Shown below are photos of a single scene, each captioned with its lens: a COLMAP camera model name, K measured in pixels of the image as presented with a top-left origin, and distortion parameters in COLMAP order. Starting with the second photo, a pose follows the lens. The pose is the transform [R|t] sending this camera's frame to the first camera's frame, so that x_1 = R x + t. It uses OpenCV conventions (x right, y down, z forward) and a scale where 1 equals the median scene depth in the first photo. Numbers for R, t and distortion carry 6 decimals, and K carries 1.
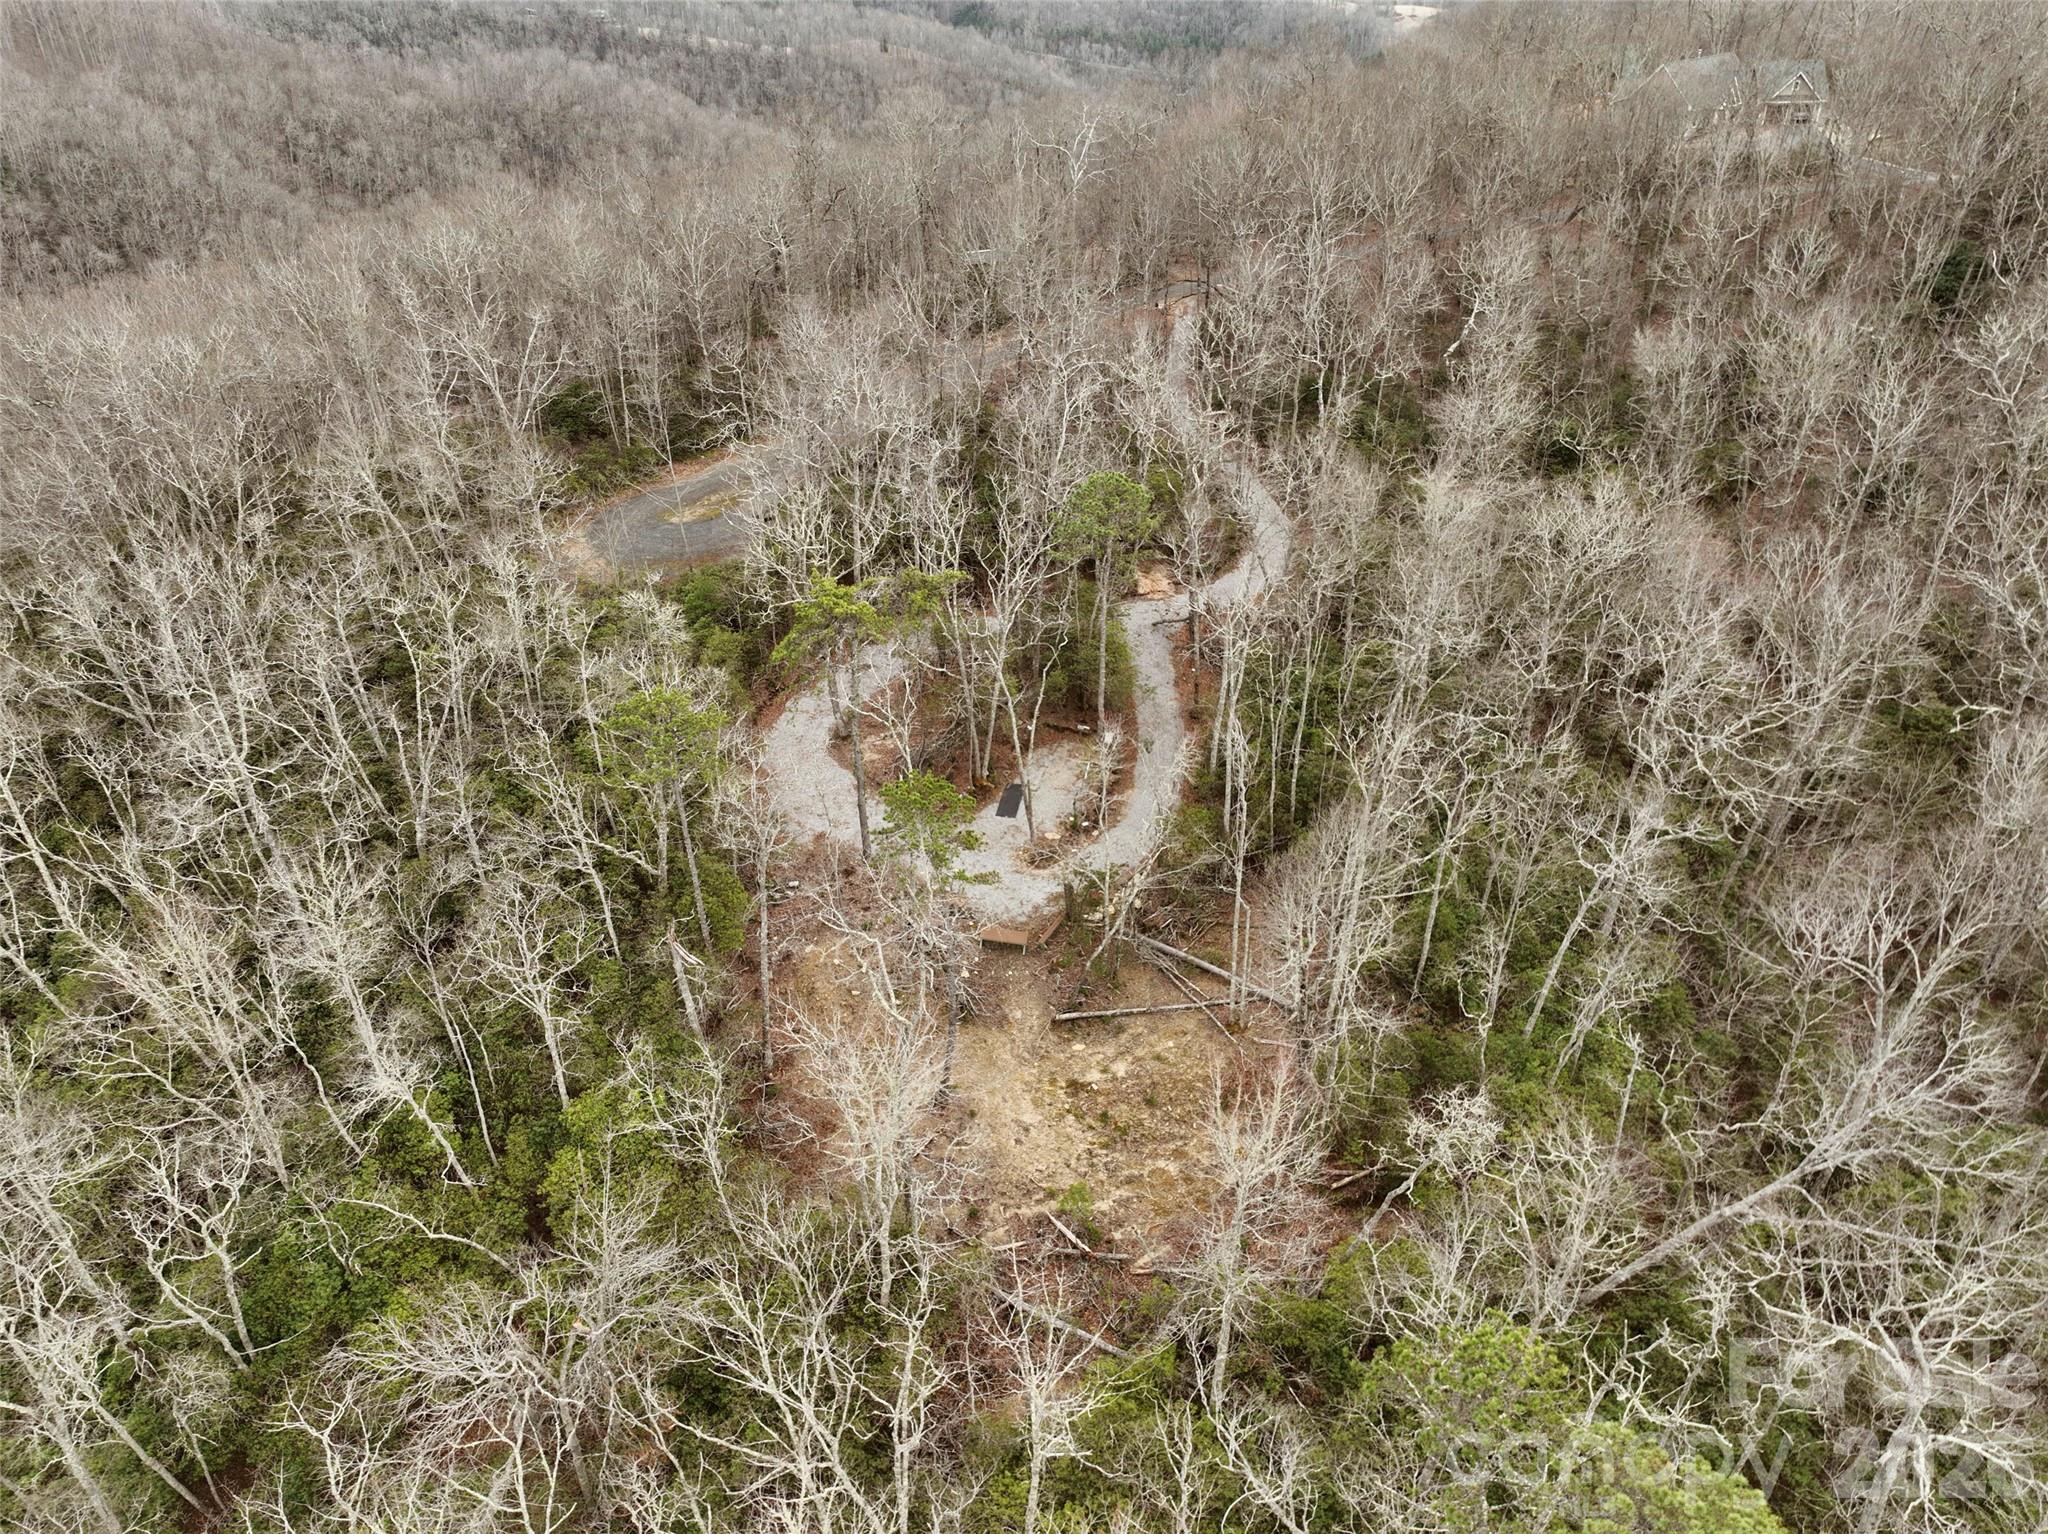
lens RADIAL K [[1428.4, 0, 1026.6], [0, 1428.4, 766.7], [0, 0, 1]] dist [-0.002438, -0.001199]
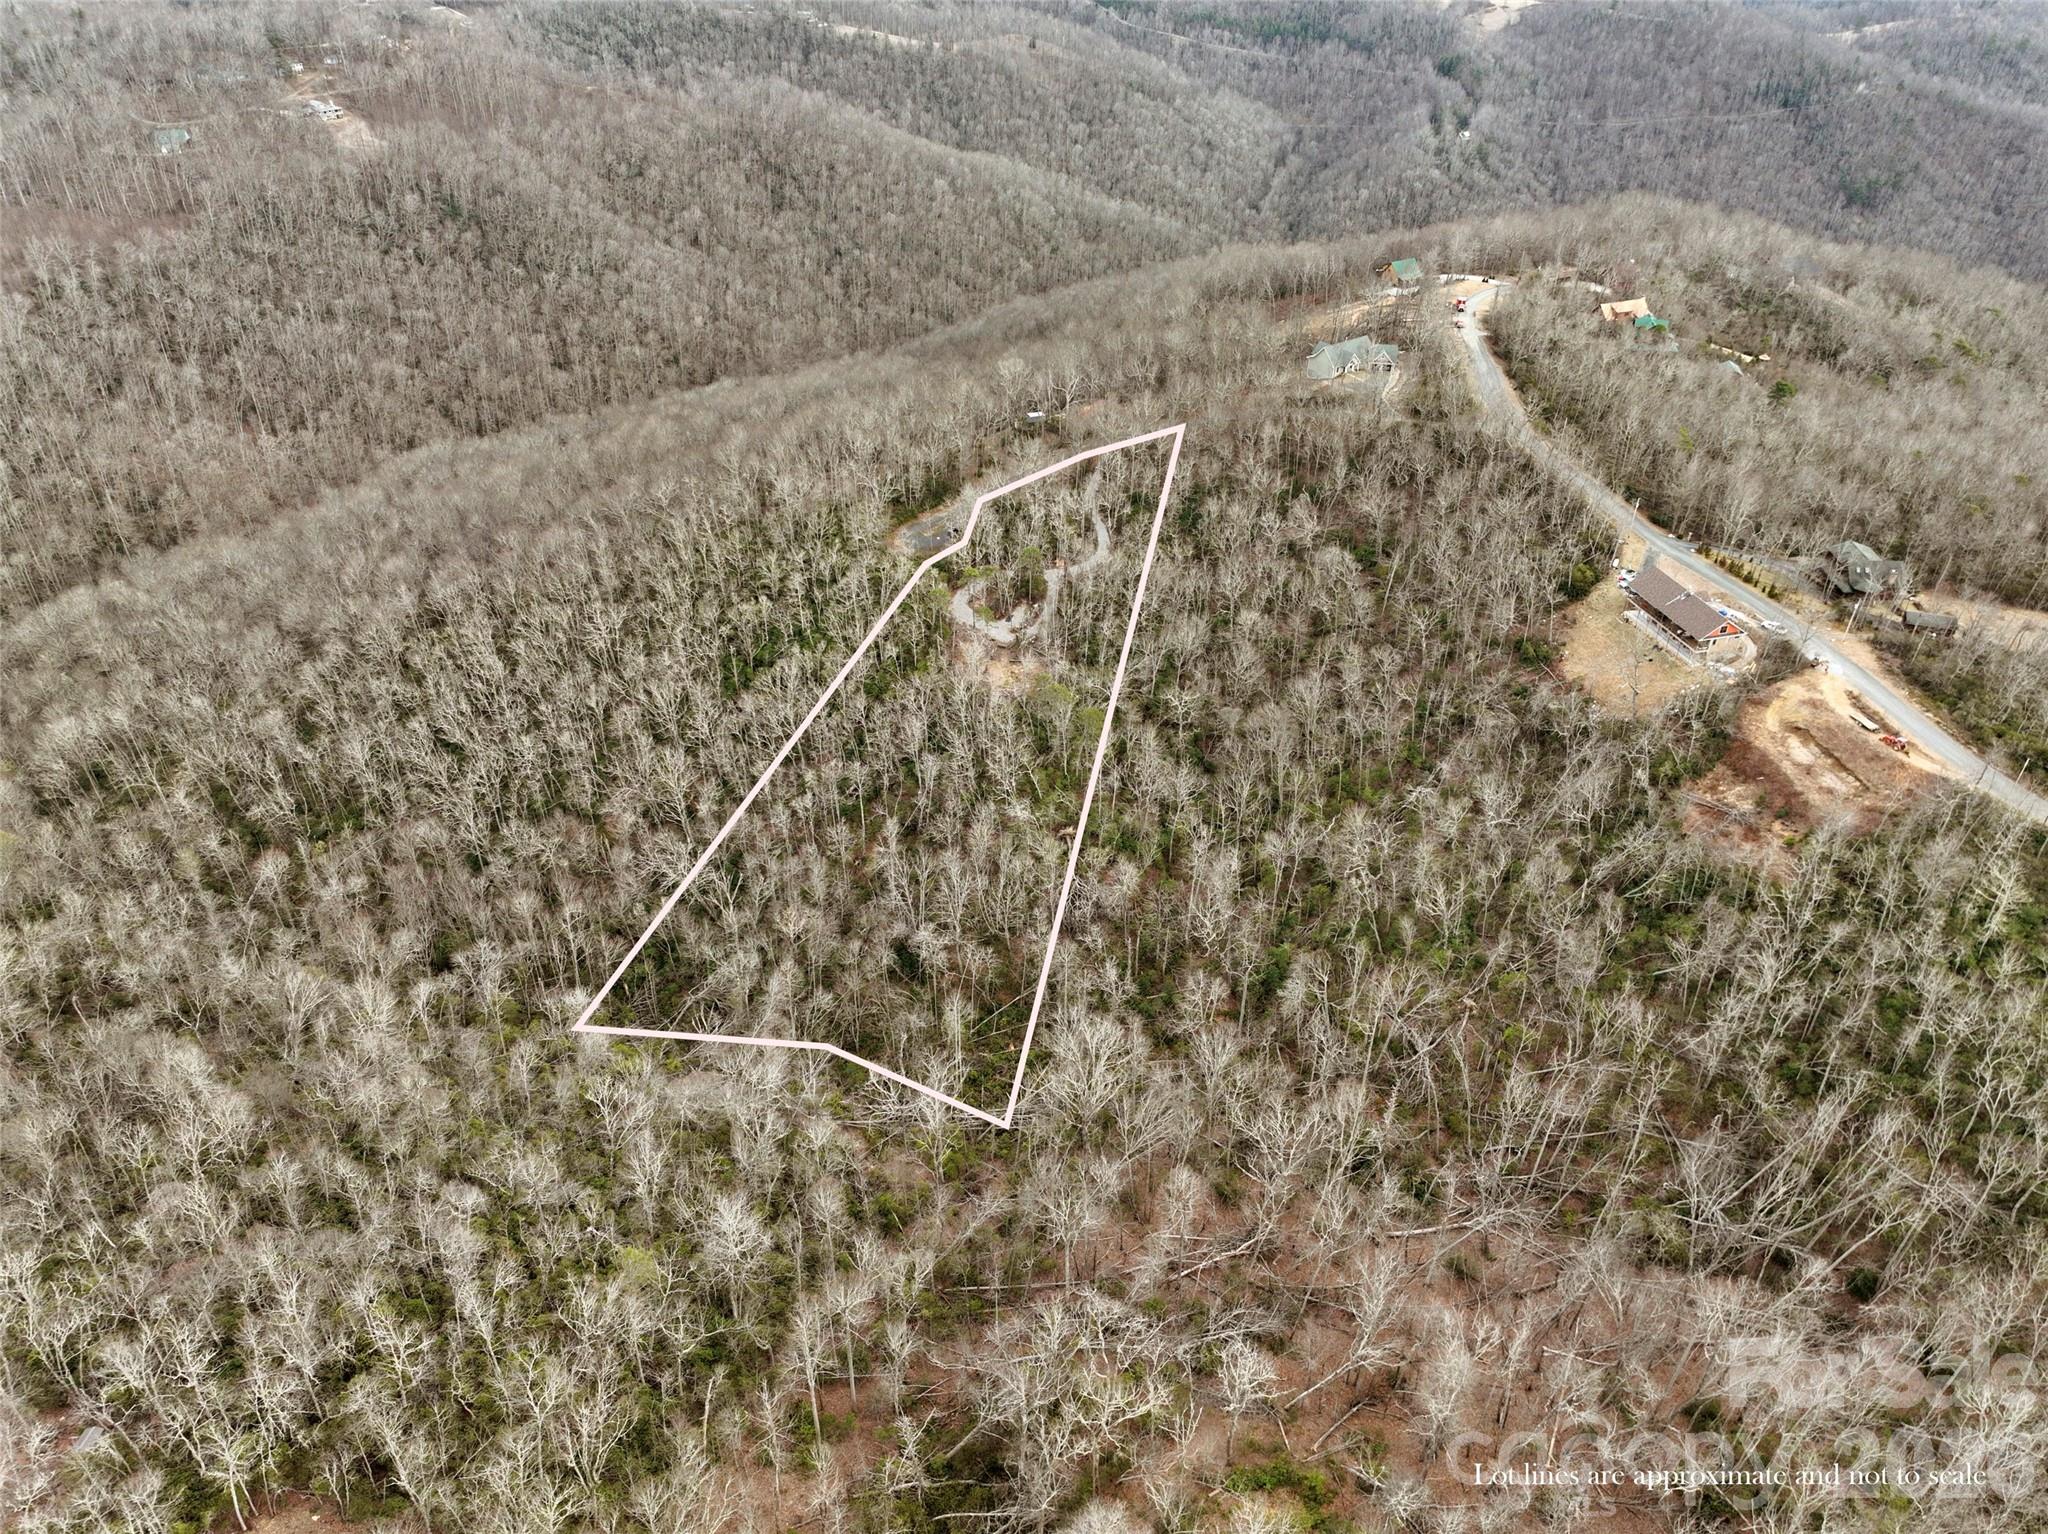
lens RADIAL K [[1428.4, 0, 1022.5], [0, 1428.4, 768.4], [0, 0, 1]] dist [-0.002438, -0.001199]
pose [[0.994230, 0.076705, -0.074987, 0.324813], [-0.070701, 0.994310, 0.079684, 0.107560], [0.080672, -0.073923, 0.993996, -2.761278]]
